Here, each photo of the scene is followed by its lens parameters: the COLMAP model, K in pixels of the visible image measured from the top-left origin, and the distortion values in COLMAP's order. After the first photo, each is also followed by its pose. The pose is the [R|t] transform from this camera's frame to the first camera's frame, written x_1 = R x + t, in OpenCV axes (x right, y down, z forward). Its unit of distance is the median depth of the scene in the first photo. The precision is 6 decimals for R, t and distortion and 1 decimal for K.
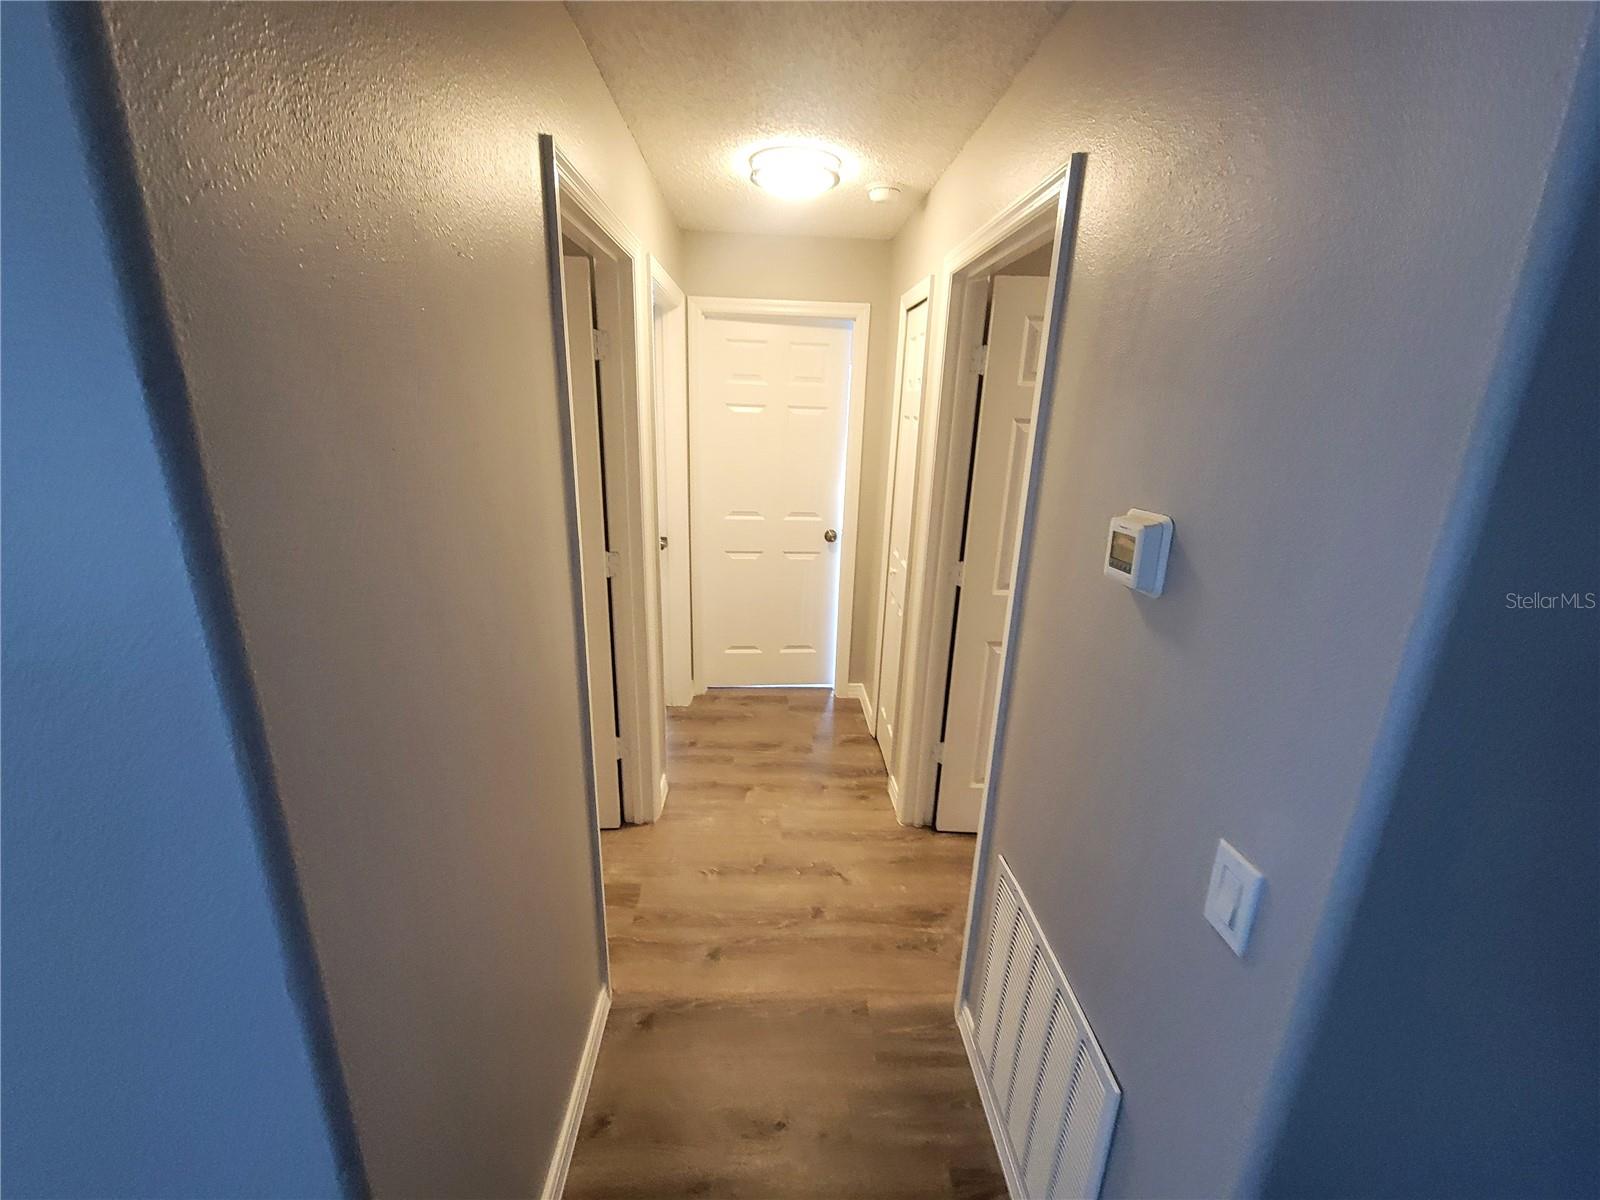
lens RADIAL K [[658.7, 0, 796.3], [0, 658.7, 600.9], [0, 0, 1]] dist [0.003145, -0.000666]
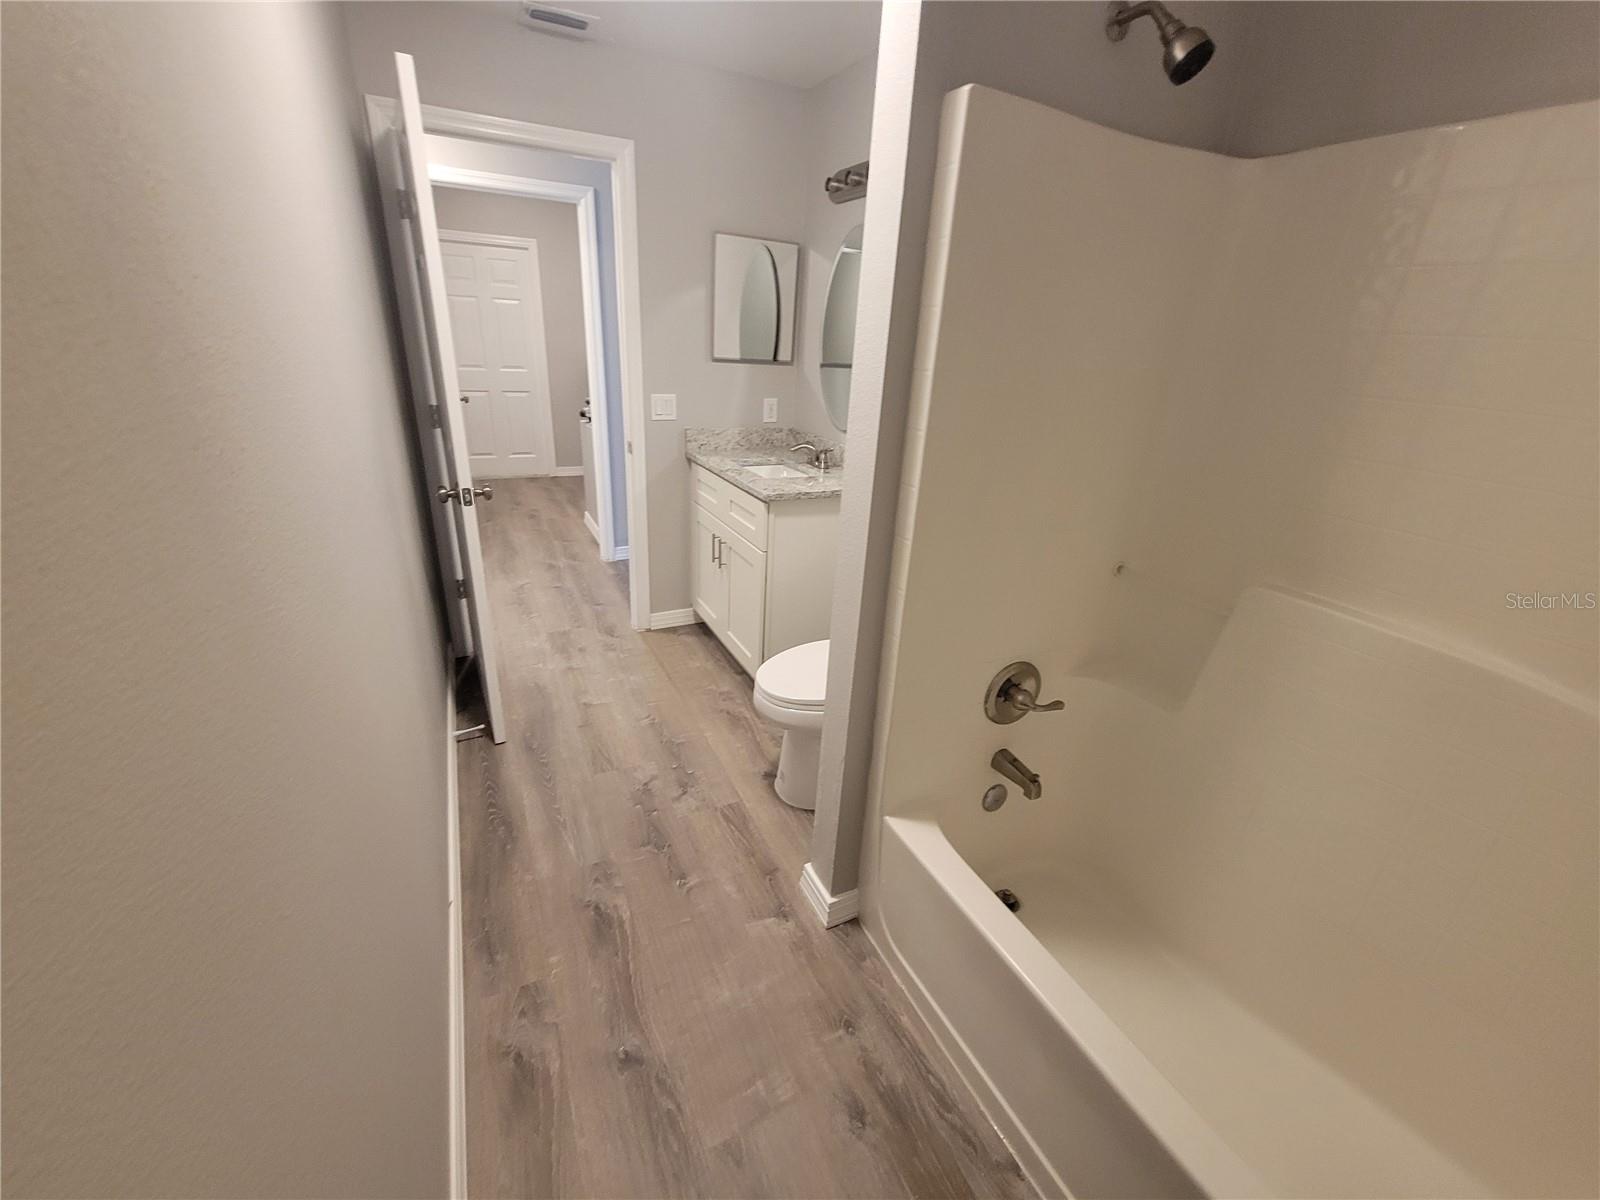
lens RADIAL K [[658.7, 0, 795.2], [0, 658.7, 606.3], [0, 0, 1]] dist [0.003145, -0.000666]
pose [[-0.417933, -0.400553, 0.815408, -1.573878], [0.200492, 0.834757, 0.512819, -0.245037], [-0.886079, 0.377806, -0.268565, 0.858193]]
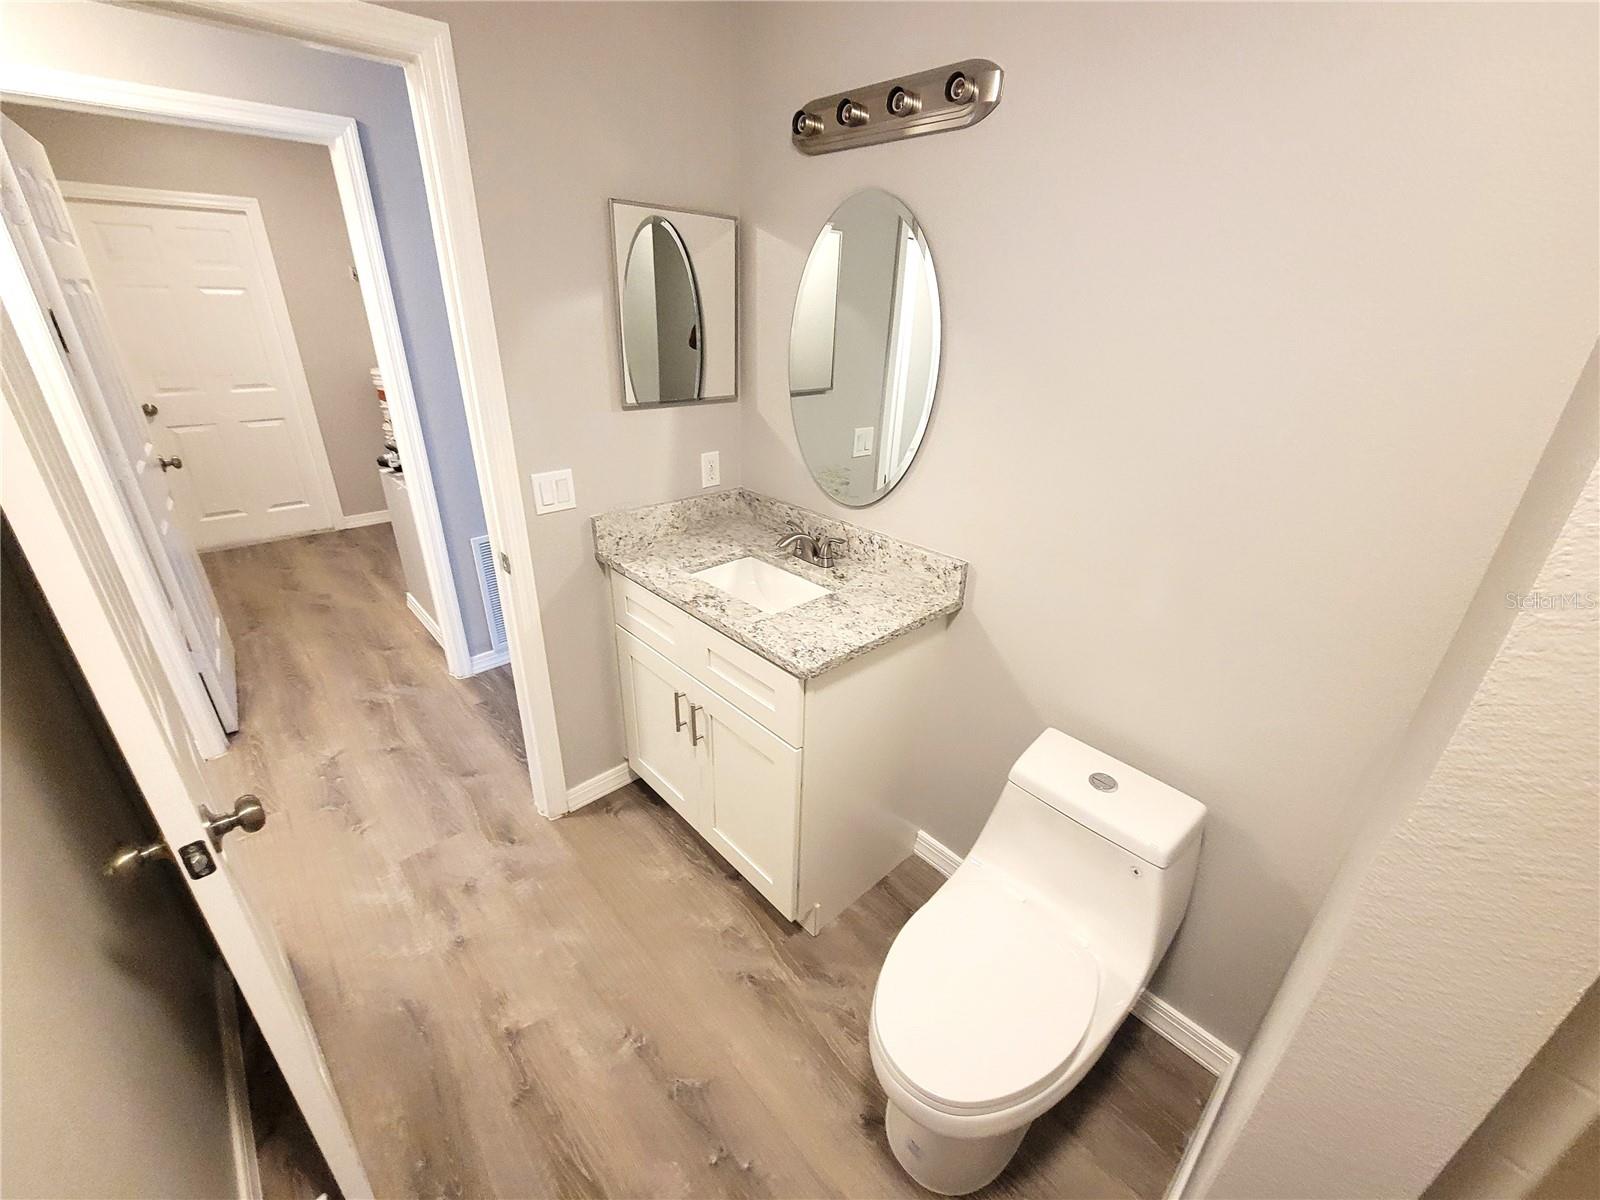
lens RADIAL K [[658.7, 0, 799.4], [0, 658.7, 602.4], [0, 0, 1]] dist [0.003145, -0.000666]
pose [[-0.655648, -0.361060, 0.663145, -1.031244], [0.174441, 0.782069, 0.598279, -0.278345], [-0.734640, 0.507940, -0.449778, 0.800766]]
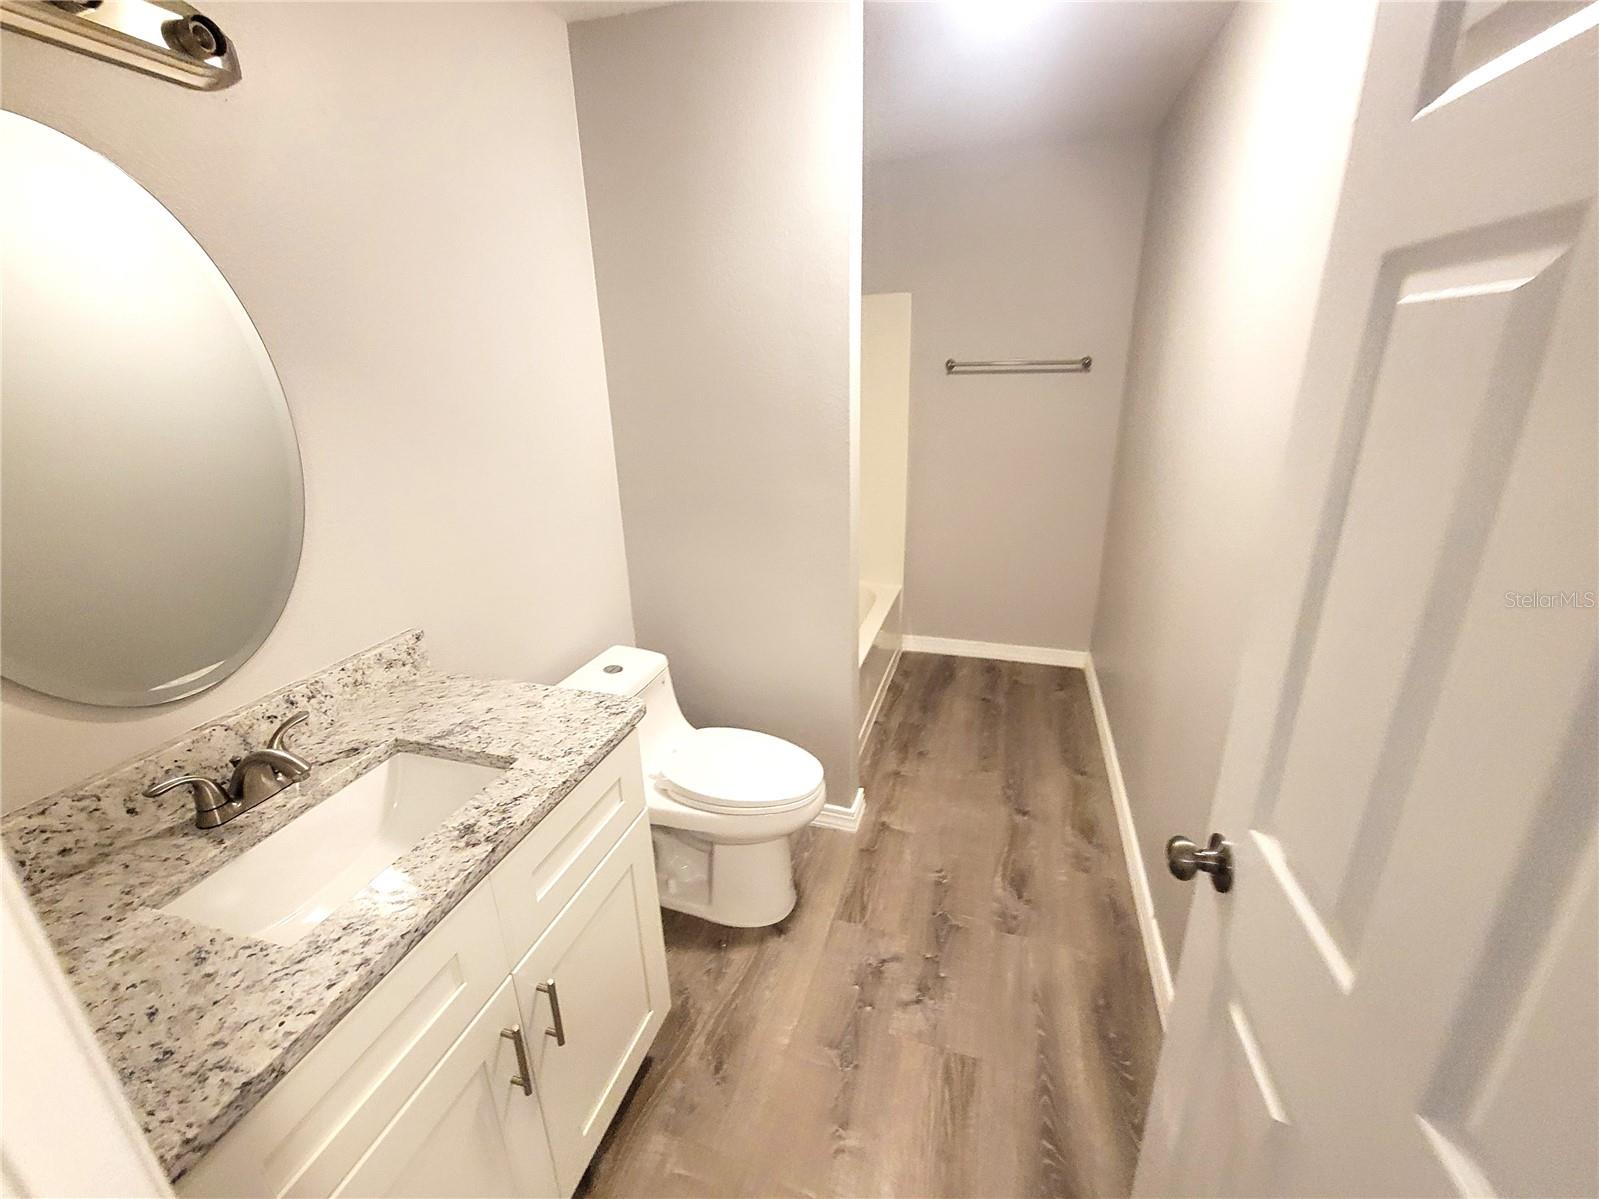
lens RADIAL K [[658.3, 0, 804.0], [0, 658.3, 591.1], [0, 0, 1]] dist [0.003145, -0.000666]
pose [[-0.314539, 0.290021, -0.903854, -0.238104], [-0.260882, 0.889105, 0.376075, -0.207617], [0.912691, 0.354090, -0.203997, 0.765956]]
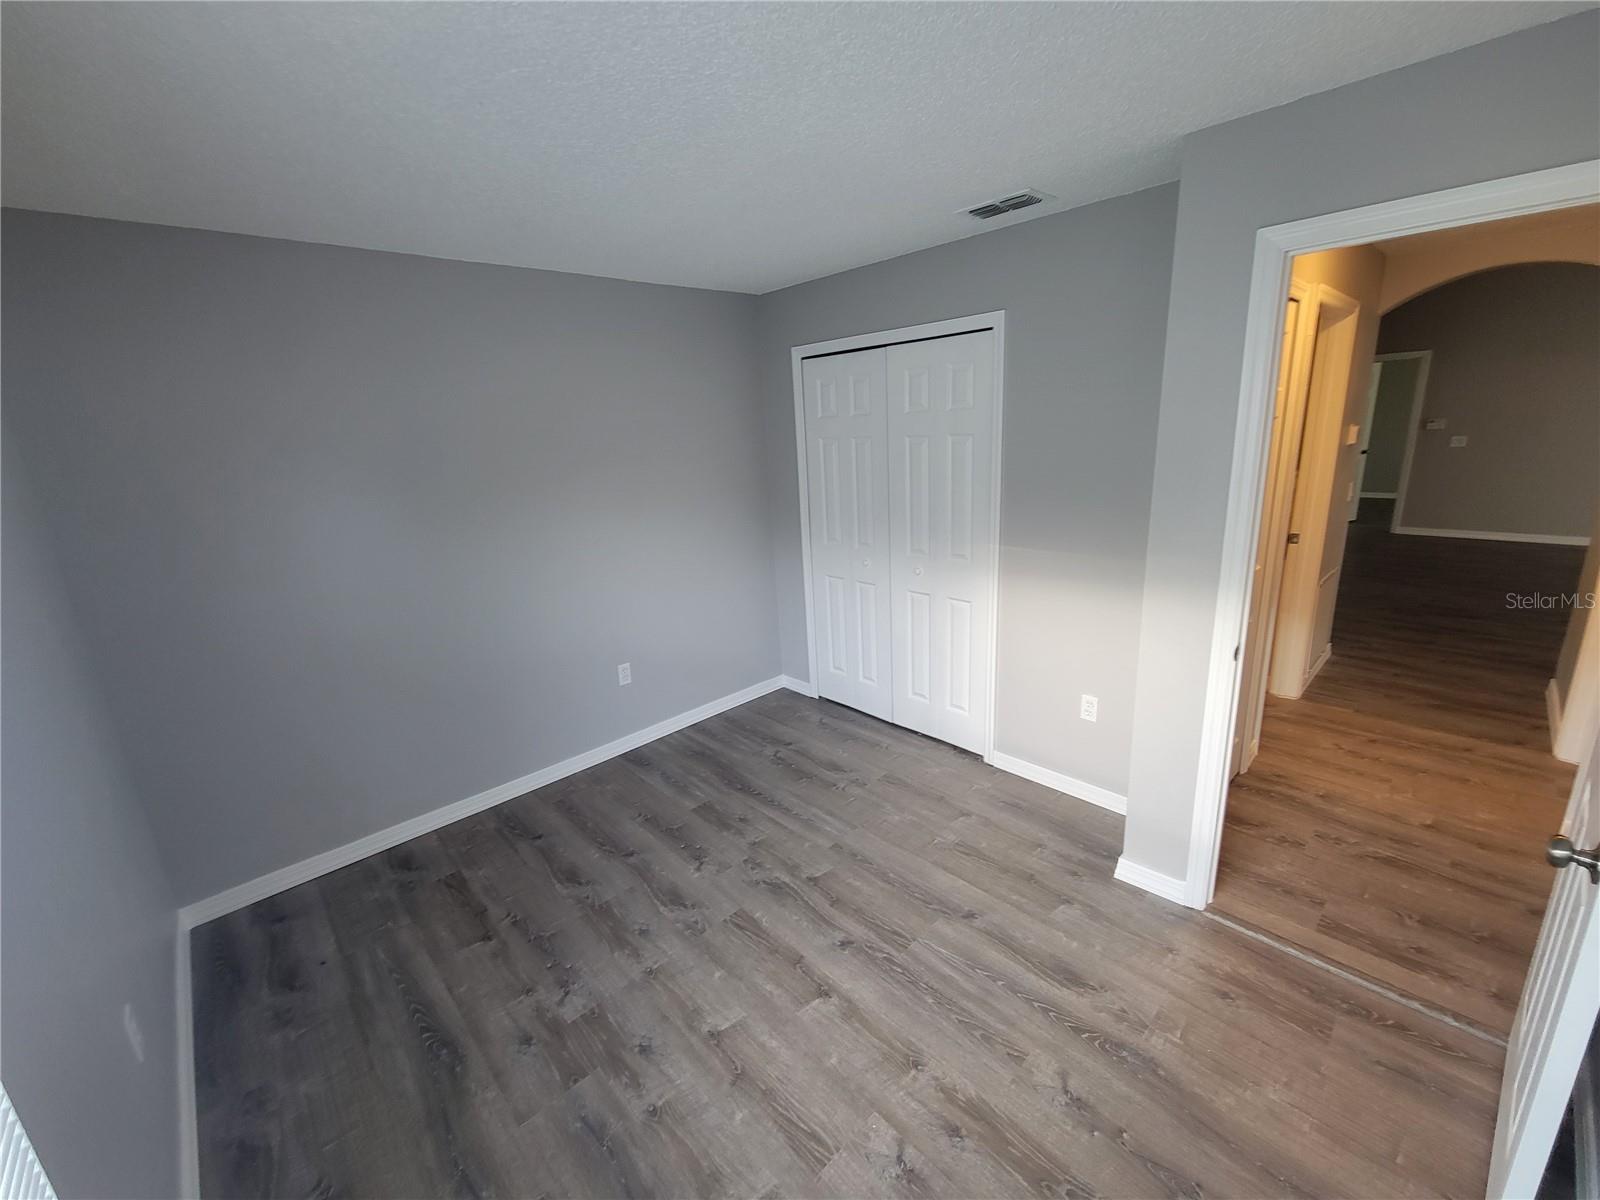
lens RADIAL K [[658.7, 0, 797.8], [0, 658.7, 603.6], [0, 0, 1]] dist [0.003145, -0.000666]
pose [[-0.661865, -0.188159, 0.725624, -0.122610], [0.251704, 0.856005, 0.451554, -0.722595], [-0.706102, 0.481510, -0.519199, 2.335762]]
